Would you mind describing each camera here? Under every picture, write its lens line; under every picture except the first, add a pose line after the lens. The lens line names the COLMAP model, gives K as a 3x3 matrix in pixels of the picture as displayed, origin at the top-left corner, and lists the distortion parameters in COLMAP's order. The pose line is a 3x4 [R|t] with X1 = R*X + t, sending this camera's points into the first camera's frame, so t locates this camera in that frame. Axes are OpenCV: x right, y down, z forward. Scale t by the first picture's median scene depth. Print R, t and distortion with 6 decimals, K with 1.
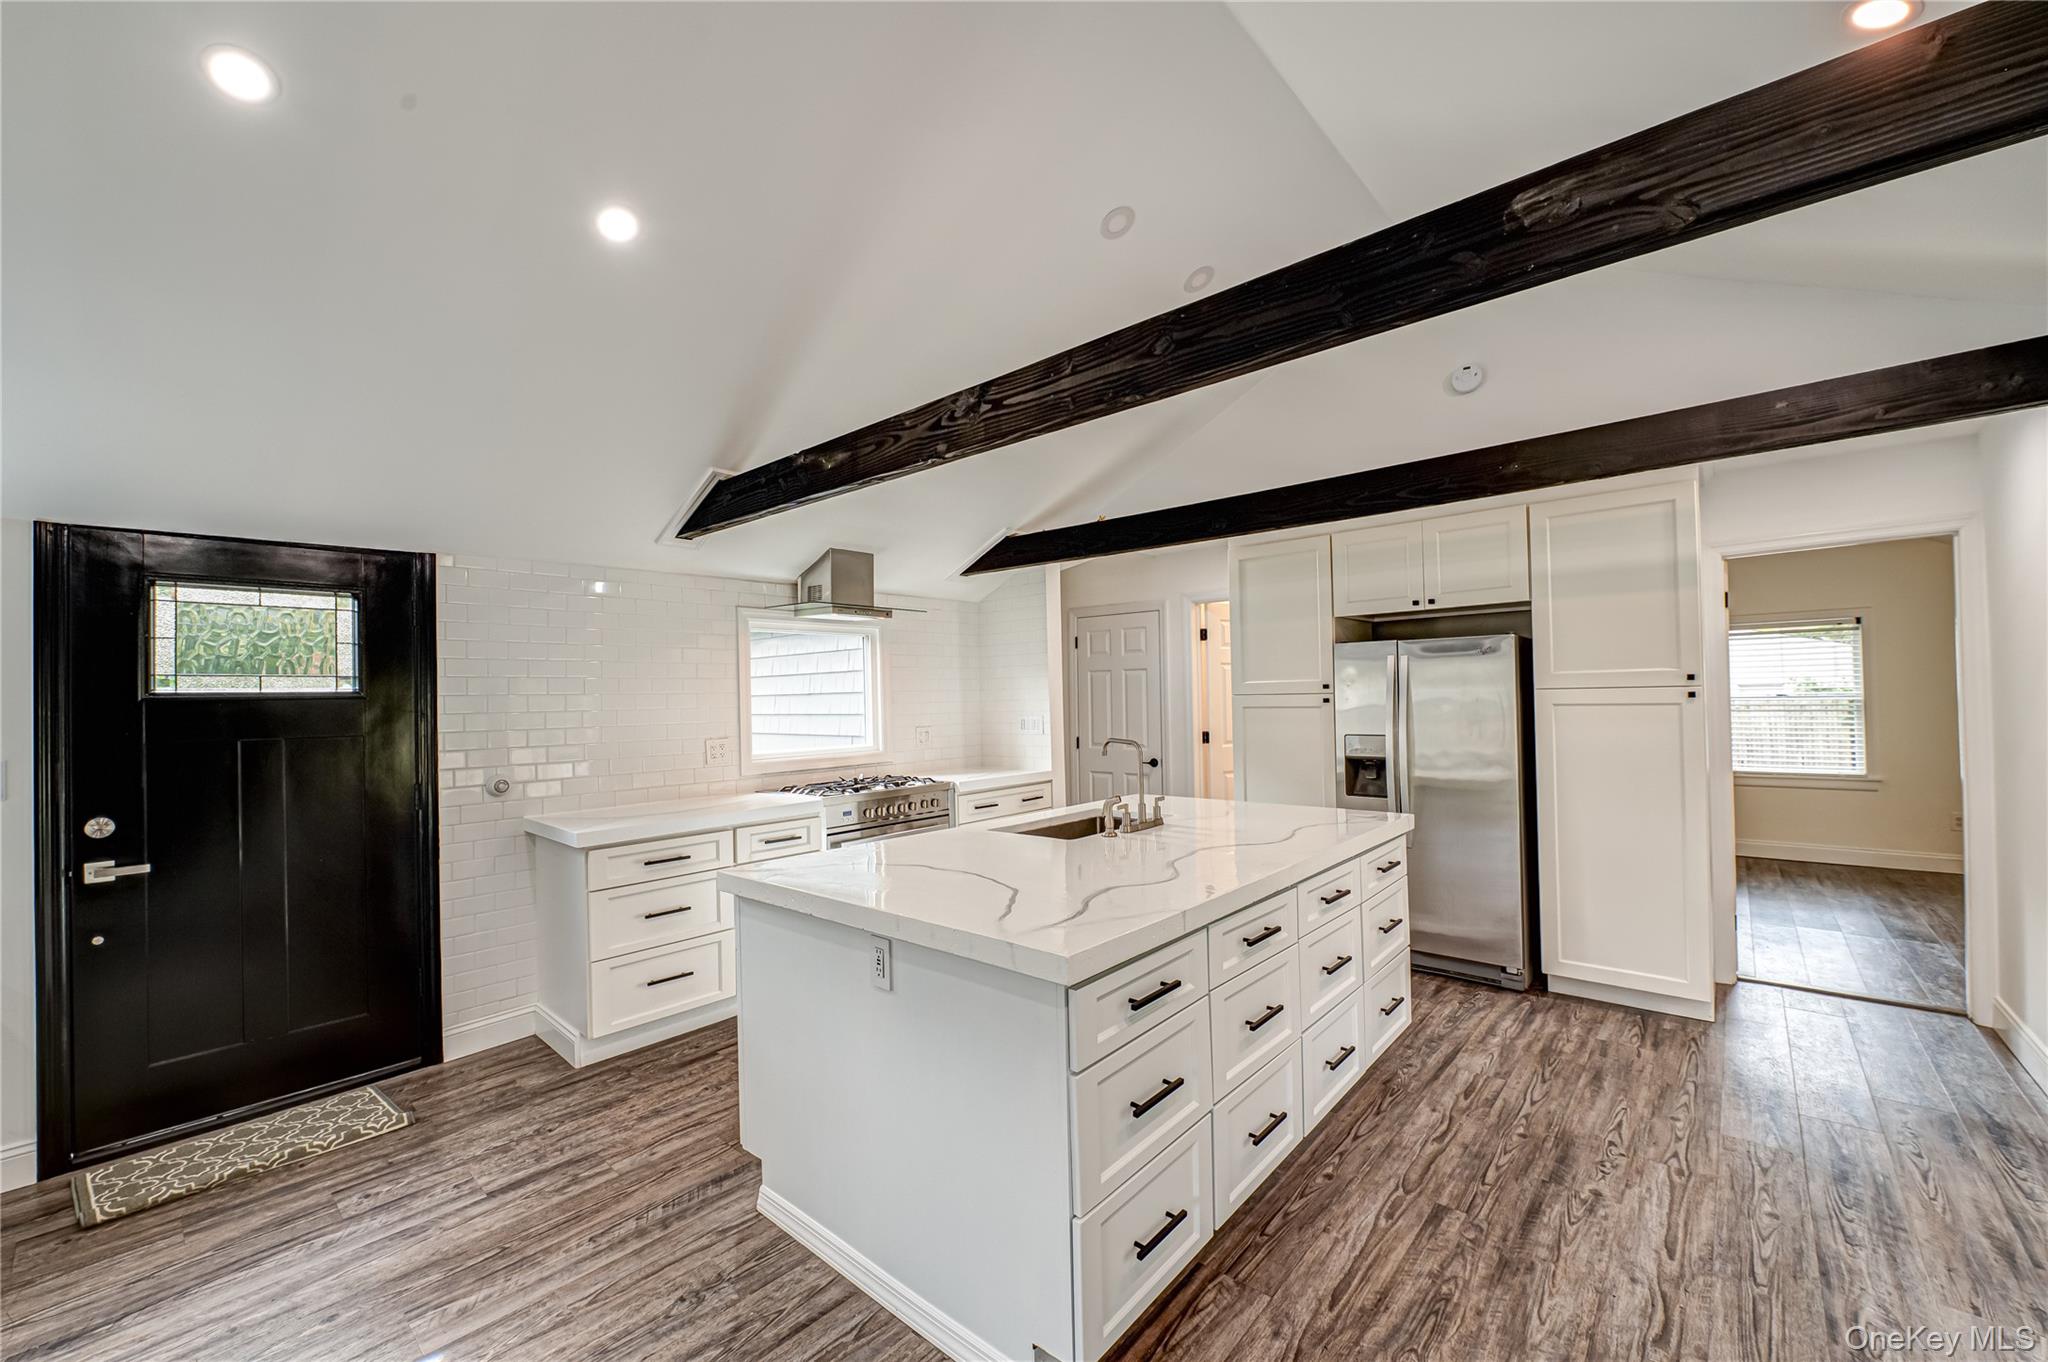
lens RADIAL K [[803.7, 0, 1035.7], [0, 803.7, 683.9], [0, 0, 1]] dist [-0.006264, -0.001379]
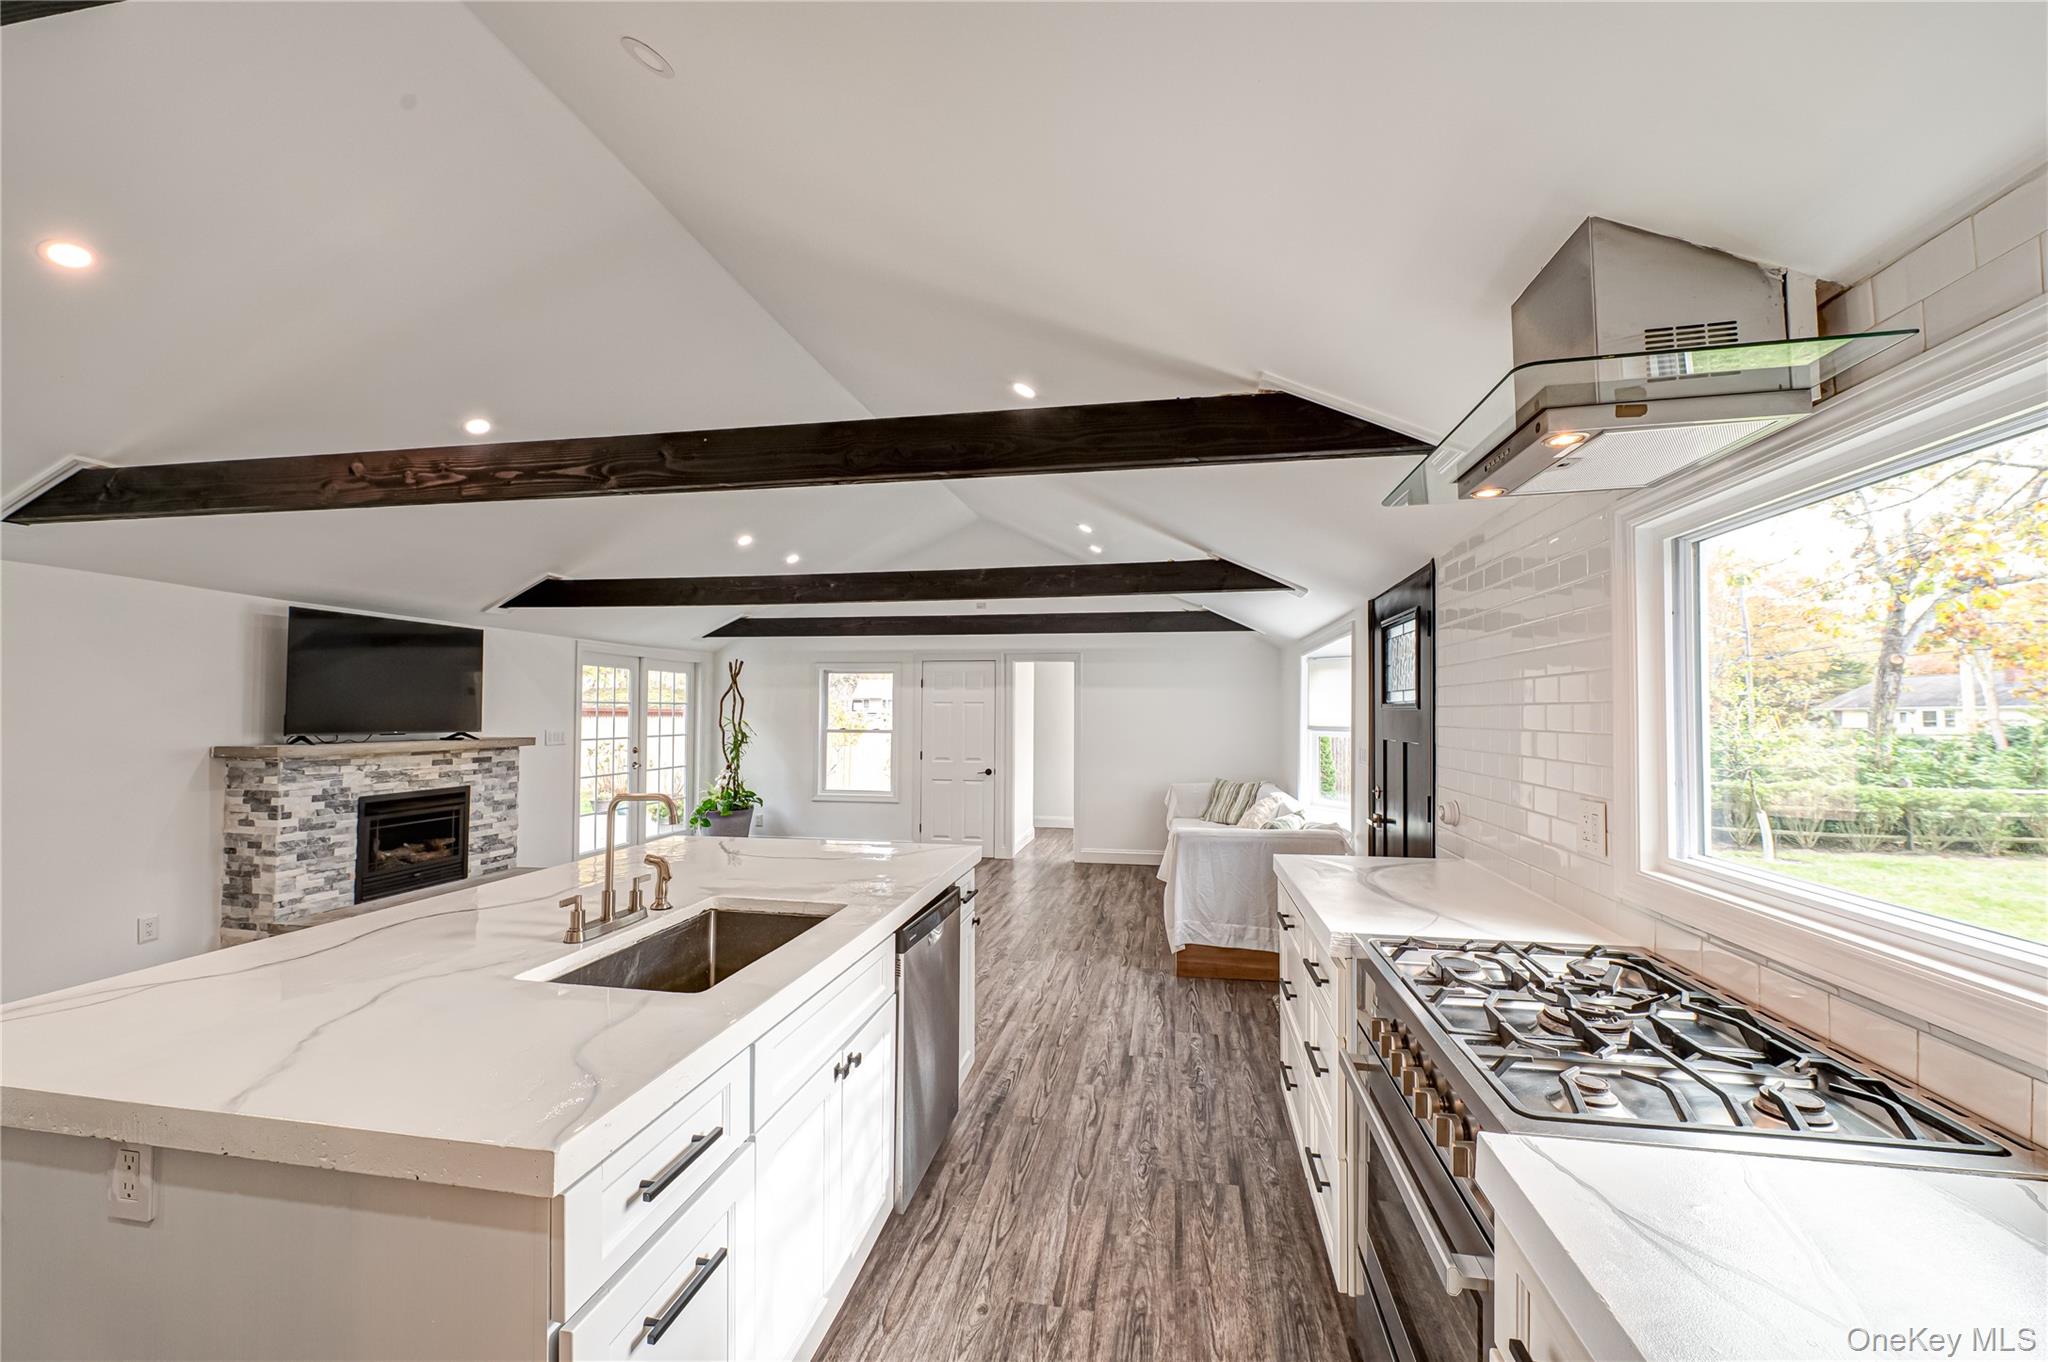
lens RADIAL K [[803.7, 0, 1034.0], [0, 803.7, 684.7], [0, 0, 1]] dist [-0.006264, -0.001379]
pose [[-0.853976, -0.001628, -0.520310, 0.144741], [0.022287, 0.998963, -0.039706, 0.014087], [0.519835, -0.045505, -0.853054, 1.428779]]
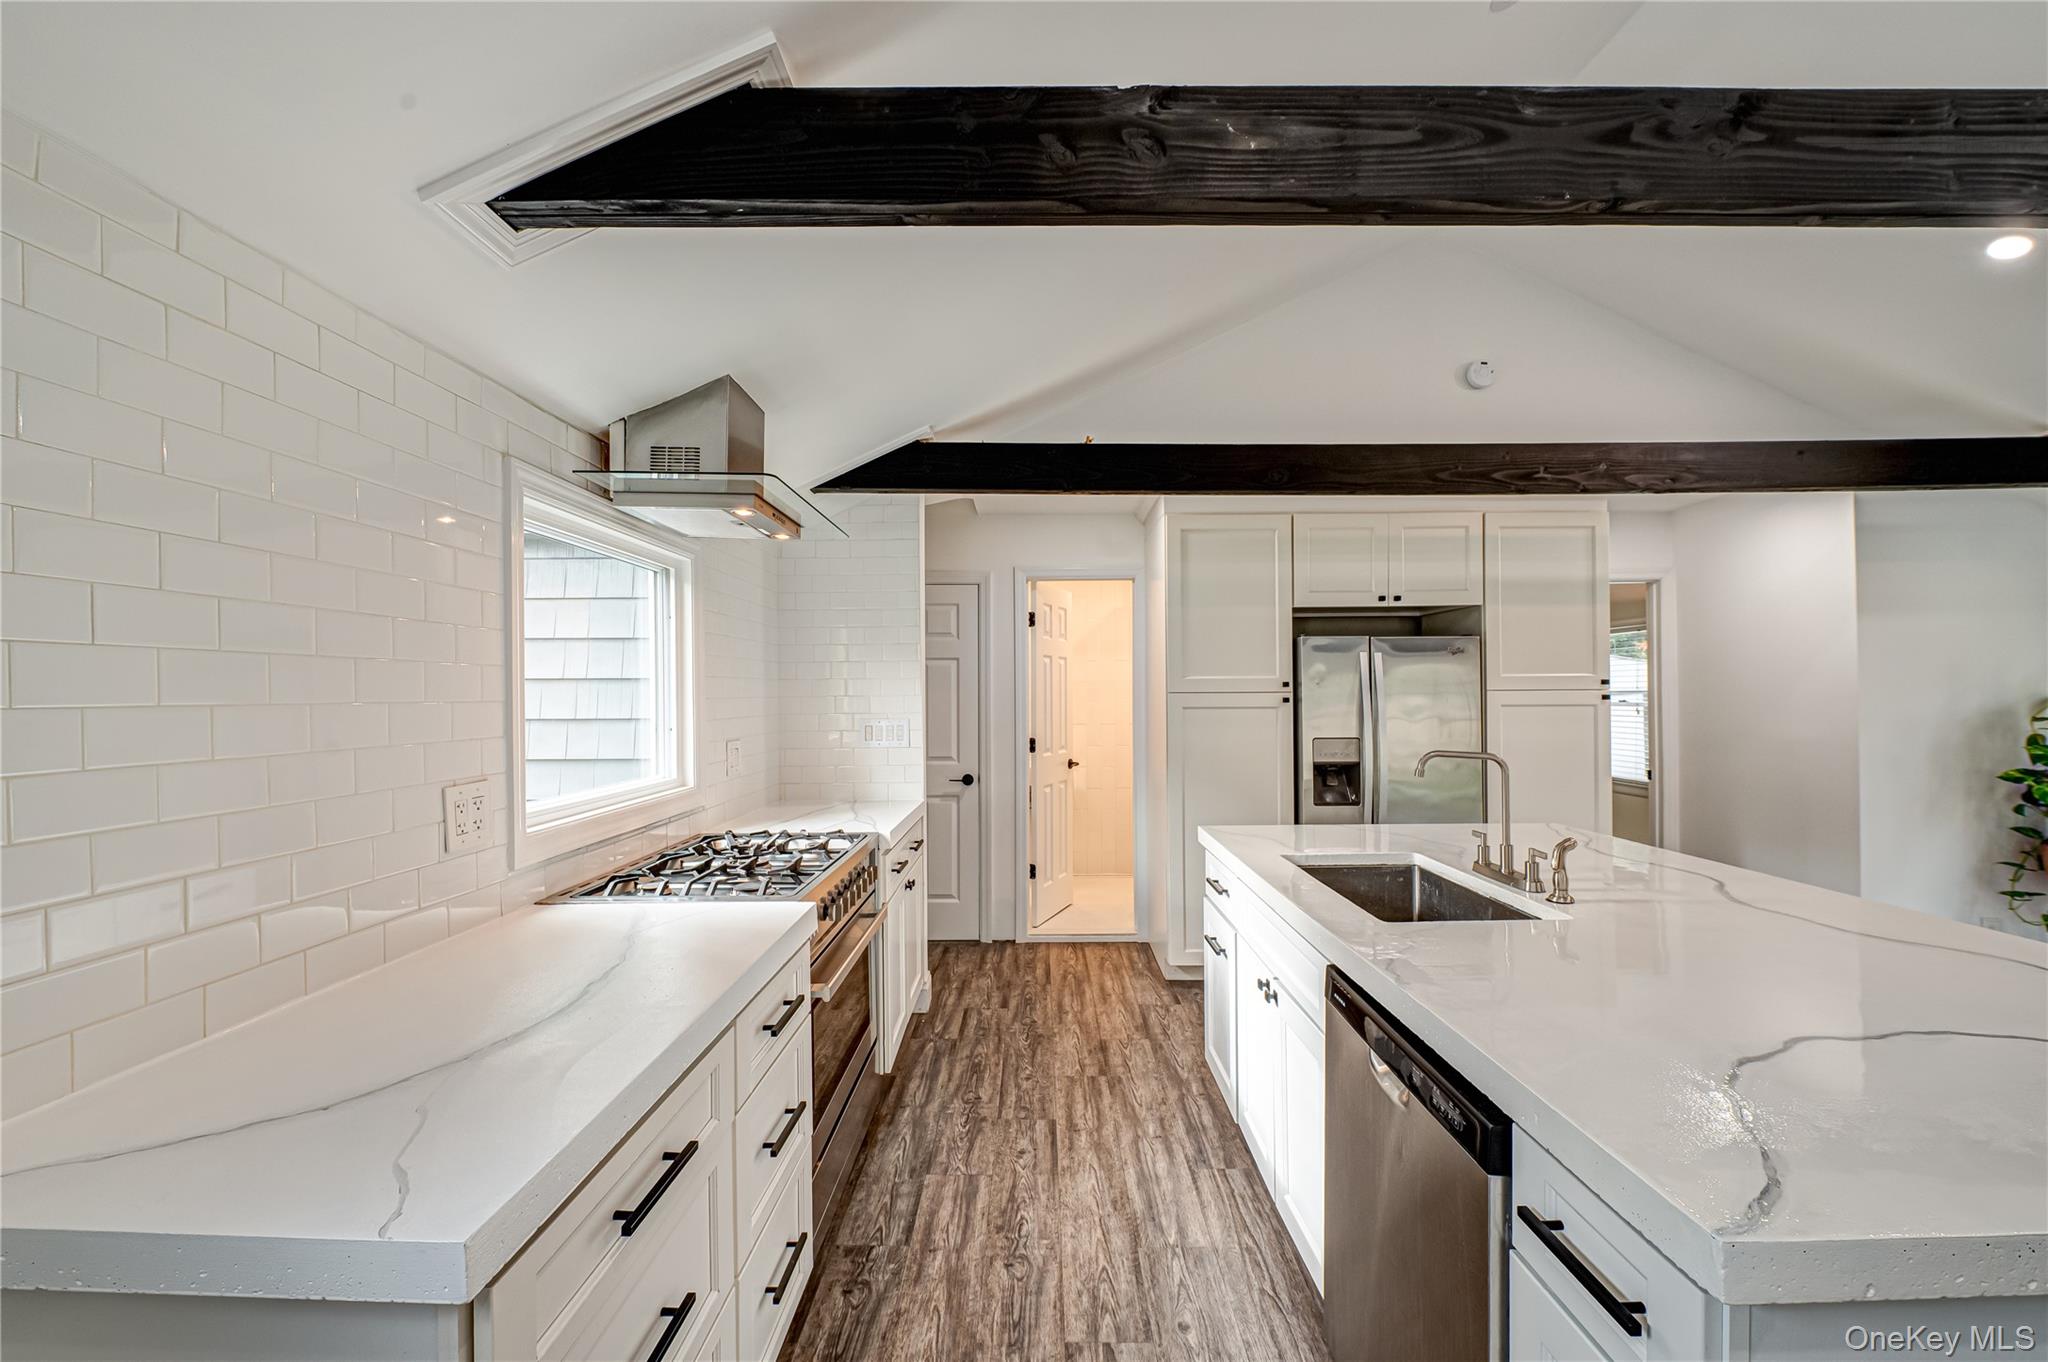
lens RADIAL K [[803.7, 0, 1034.4], [0, 803.7, 692.6], [0, 0, 1]] dist [-0.006264, -0.001379]
pose [[0.755354, 0.015983, 0.655122, -0.514330], [-0.018994, 0.999816, -0.002493, 0.023661], [-0.655041, -0.010560, 0.755519, 0.613773]]
